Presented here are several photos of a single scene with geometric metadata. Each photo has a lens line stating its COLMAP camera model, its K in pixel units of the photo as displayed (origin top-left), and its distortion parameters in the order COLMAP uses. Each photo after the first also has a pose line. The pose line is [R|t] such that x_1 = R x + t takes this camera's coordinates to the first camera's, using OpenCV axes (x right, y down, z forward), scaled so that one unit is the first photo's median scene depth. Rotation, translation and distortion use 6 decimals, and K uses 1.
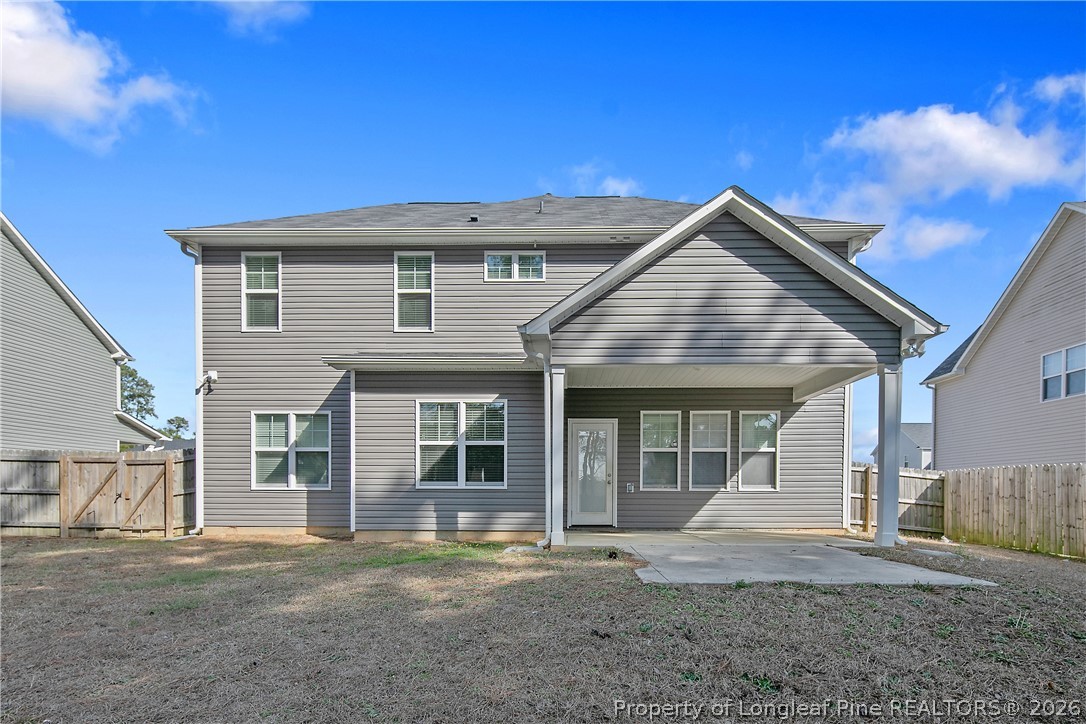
lens RADIAL K [[548.5, 0, 543.0], [0, 548.5, 362.0], [0, 0, 1]] dist [0.000336, -0.000645]
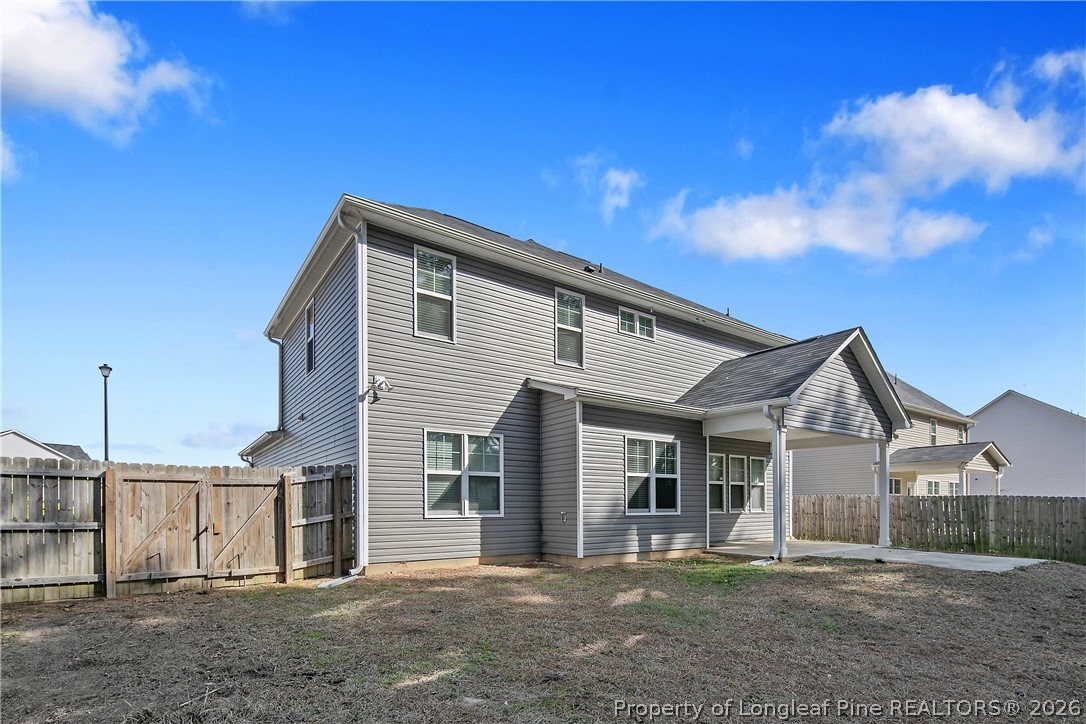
lens RADIAL K [[530.6, 0, 540.9], [0, 530.6, 350.7], [0, 0, 1]] dist [0.000912, -0.002847]
pose [[0.787364, 0.166951, 0.593452, -0.966167], [-0.141128, 0.985882, -0.090107, 0.018218], [-0.600117, -0.012806, 0.799810, 0.214228]]
